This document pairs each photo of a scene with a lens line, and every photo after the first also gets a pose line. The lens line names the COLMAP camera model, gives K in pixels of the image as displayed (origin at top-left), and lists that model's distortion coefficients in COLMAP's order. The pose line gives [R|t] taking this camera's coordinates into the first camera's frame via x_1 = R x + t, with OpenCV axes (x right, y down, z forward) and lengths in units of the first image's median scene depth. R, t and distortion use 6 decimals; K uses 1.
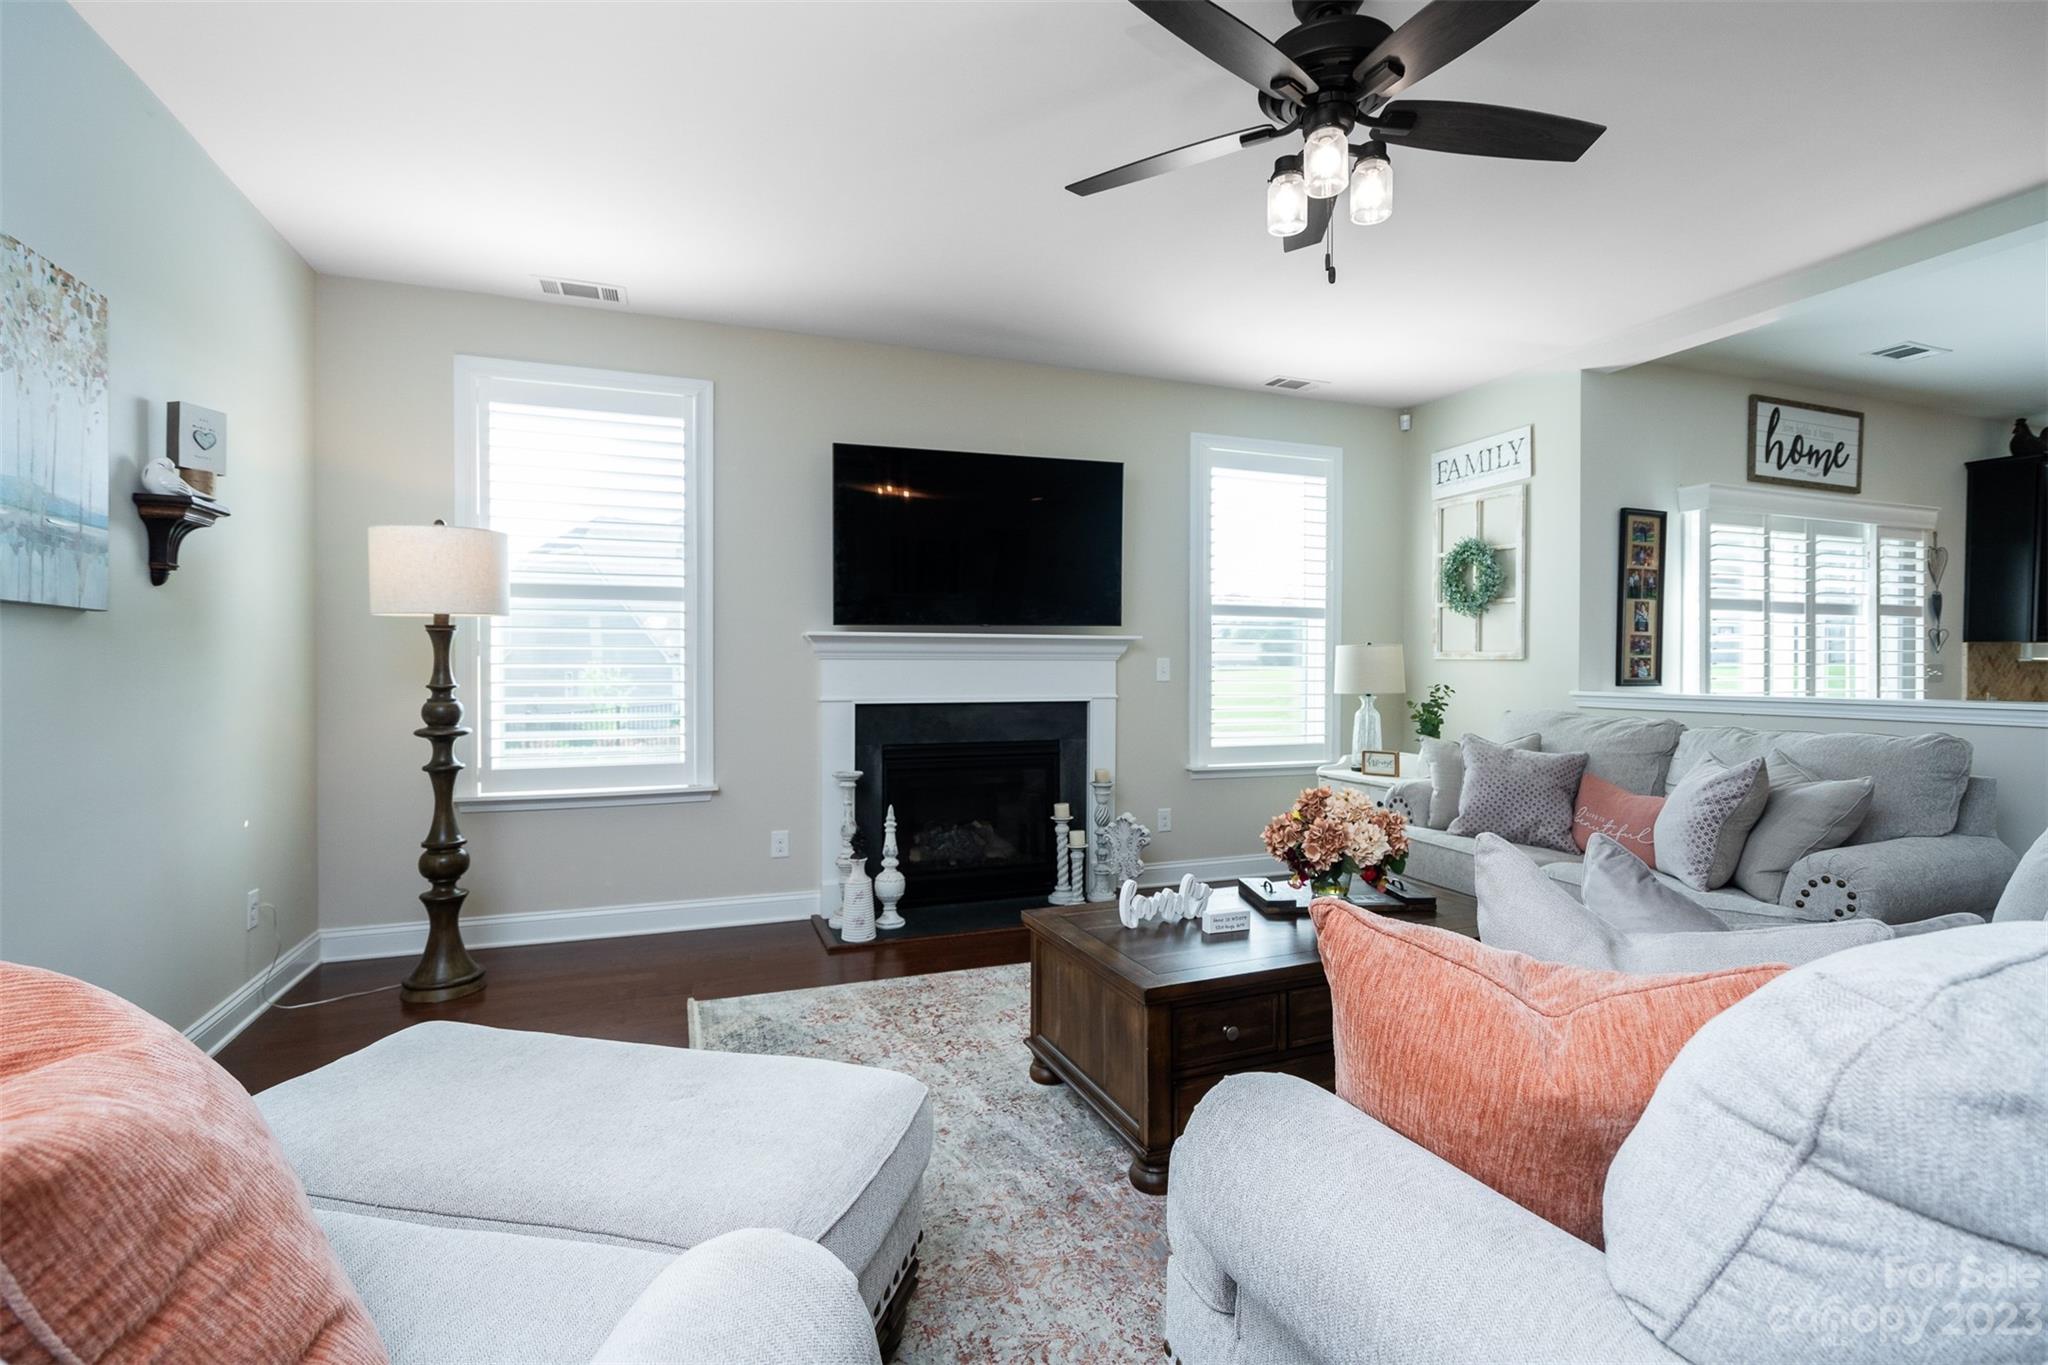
lens RADIAL K [[927.0, 0, 1025.0], [0, 927.0, 666.5], [0, 0, 1]] dist [-0.002376, 0.001019]
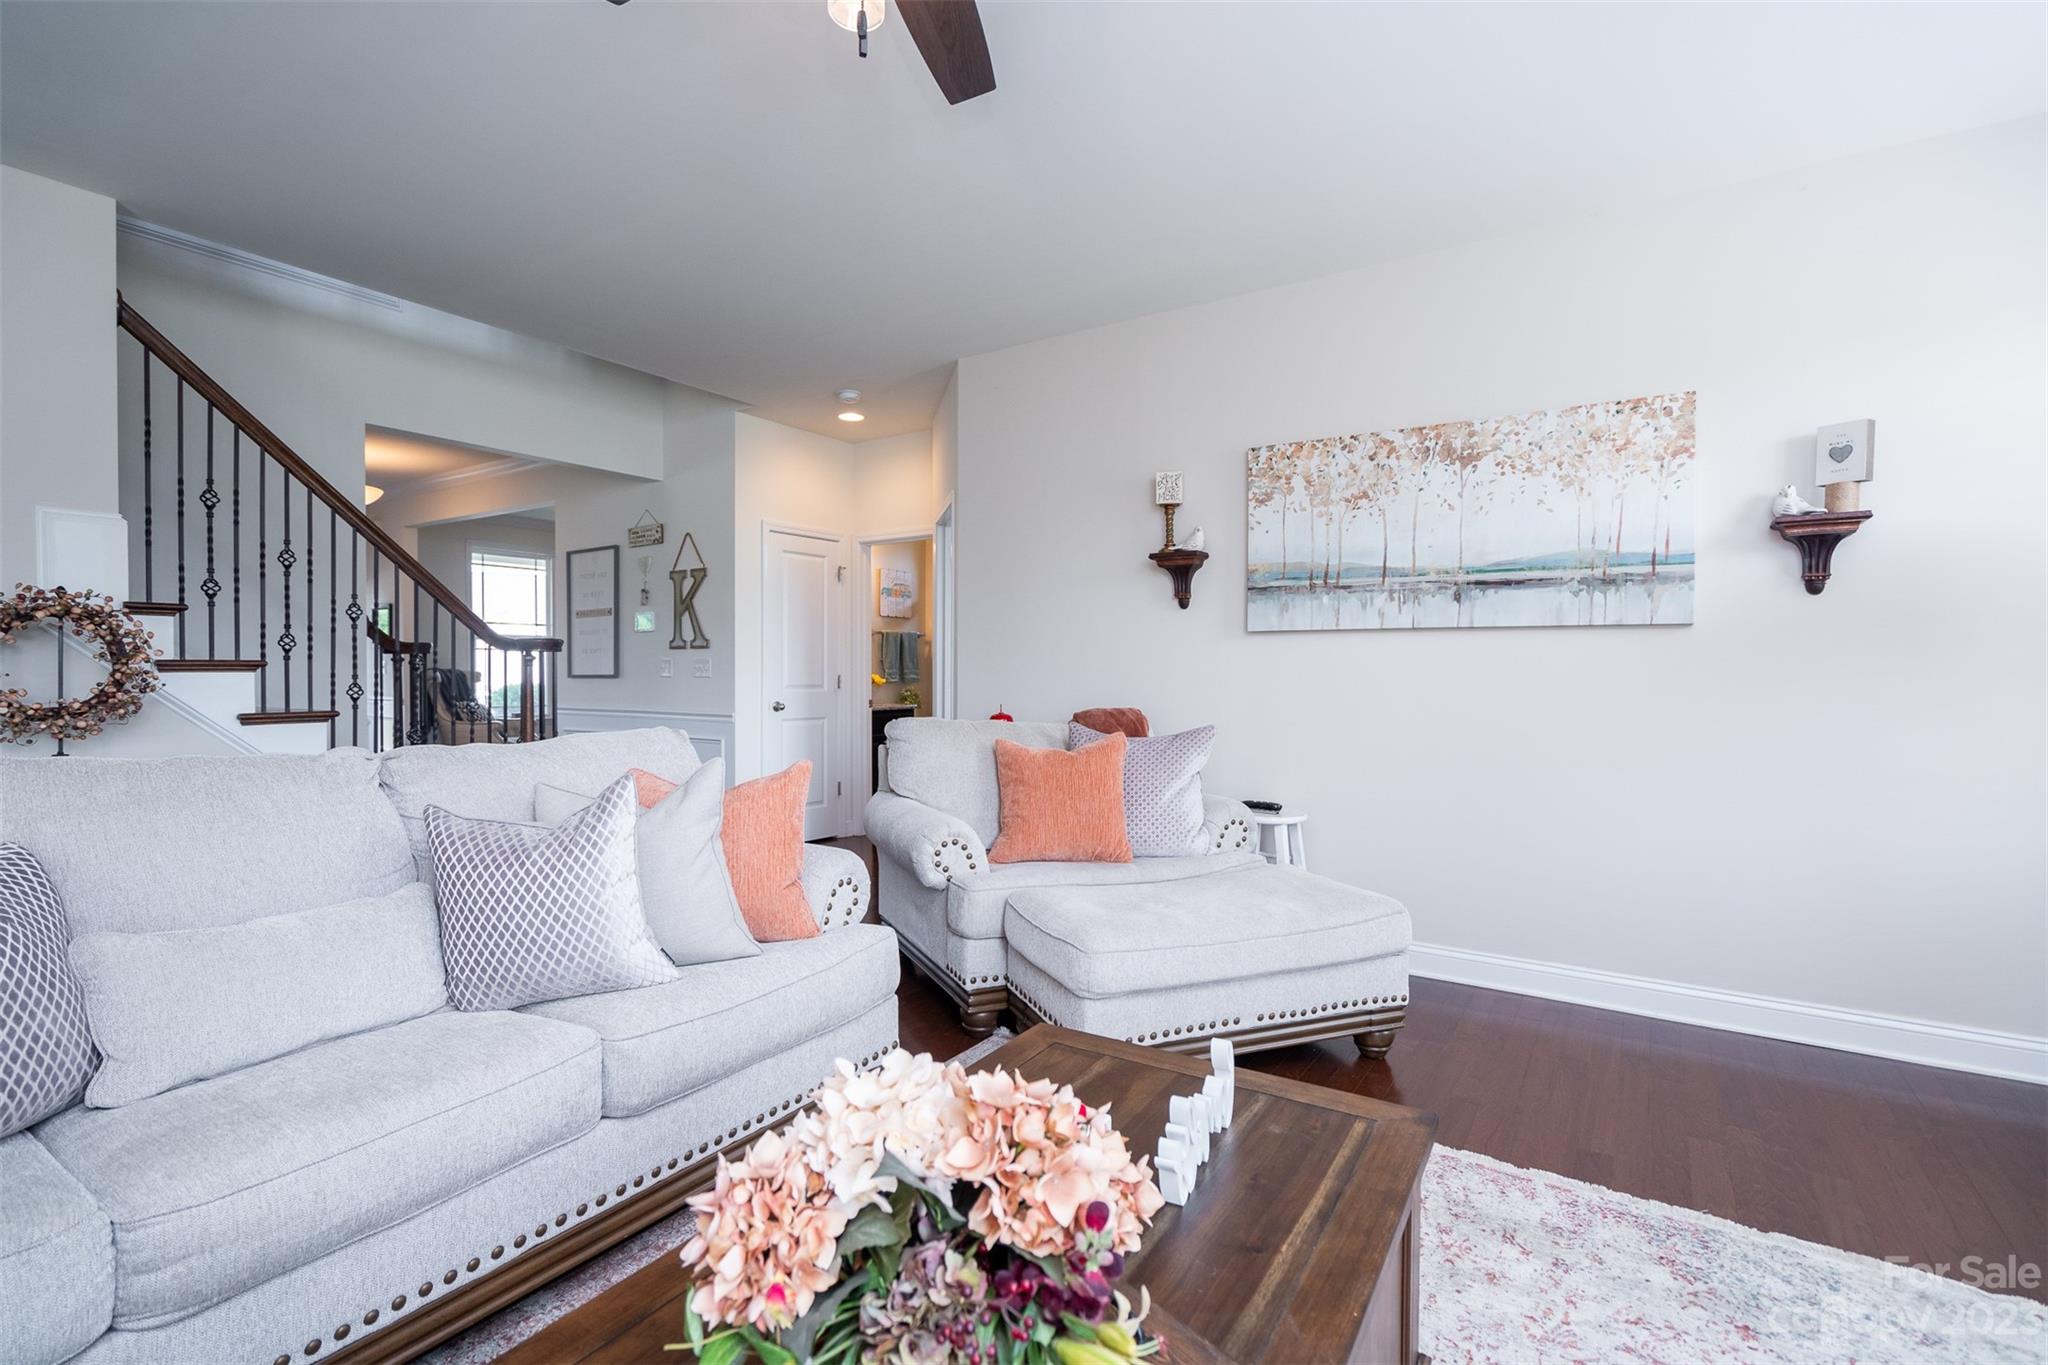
lens RADIAL K [[927.0, 0, 1025.0], [0, 927.0, 666.5], [0, 0, 1]] dist [-0.002376, 0.001019]
pose [[-0.808679, -0.000936, -0.588249, 0.305287], [-0.003399, 0.999989, 0.003081, 0.000179], [0.588240, 0.004491, -0.808674, 0.790191]]
